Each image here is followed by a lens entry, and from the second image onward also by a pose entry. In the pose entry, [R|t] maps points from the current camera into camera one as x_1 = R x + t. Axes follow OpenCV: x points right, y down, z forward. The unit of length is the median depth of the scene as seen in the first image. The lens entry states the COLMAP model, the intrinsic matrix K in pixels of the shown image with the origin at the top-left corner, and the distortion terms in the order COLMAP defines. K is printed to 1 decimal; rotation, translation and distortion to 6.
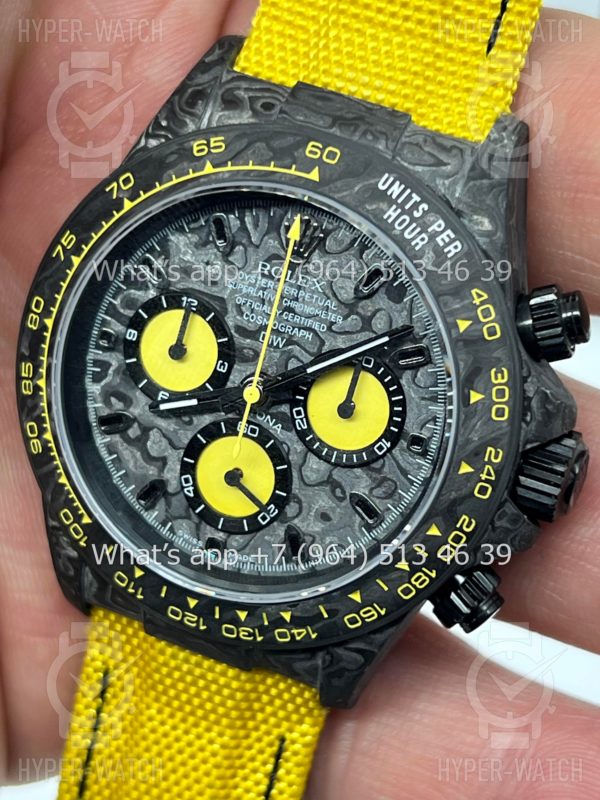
lens RADIAL K [[1879.5, 0, 303.8], [0, 1879.5, 394.4], [0, 0, 1]] dist [0.220201, 0.000000]
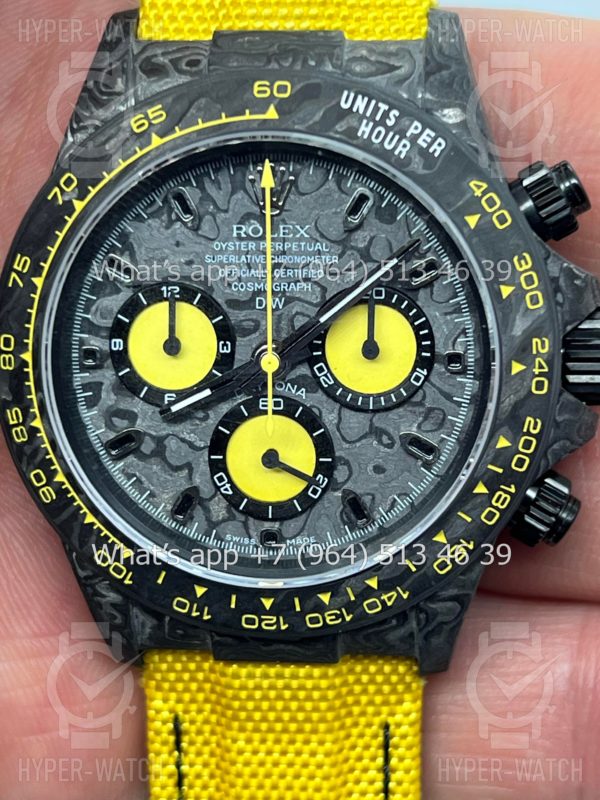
lens RADIAL K [[1879.5, 0, 301.6], [0, 1879.5, 395.7], [0, 0, 1]] dist [0.220201, 0.000000]
pose [[0.944986, -0.285545, 0.159578, -0.162983], [0.294797, 0.954837, -0.037159, 0.053714], [-0.141761, 0.082158, 0.986486, 0.085516]]
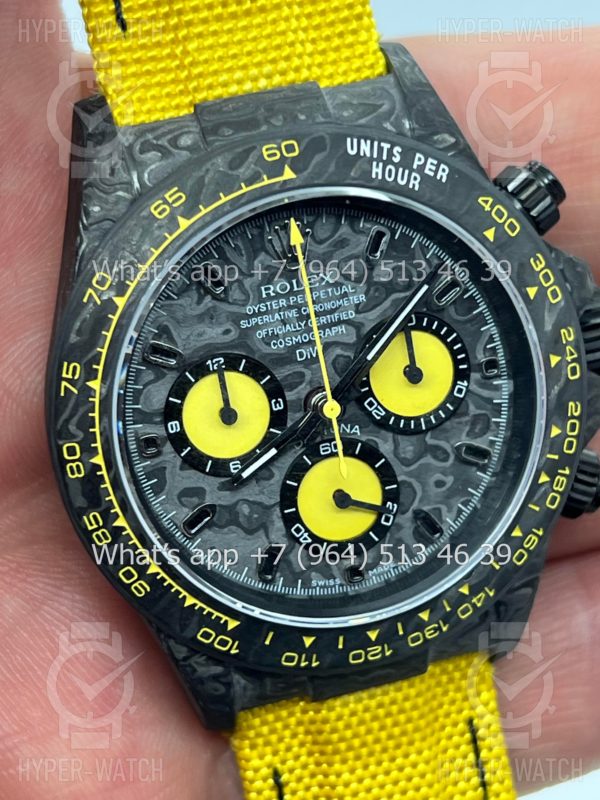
lens RADIAL K [[1879.5, 0, 284.6], [0, 1879.5, 397.4], [0, 0, 1]] dist [0.220201, 0.000000]
pose [[0.774279, -0.495446, 0.393733, -0.414115], [0.502233, 0.859606, 0.094022, -0.105798], [-0.385038, 0.124946, 0.914404, 0.133149]]
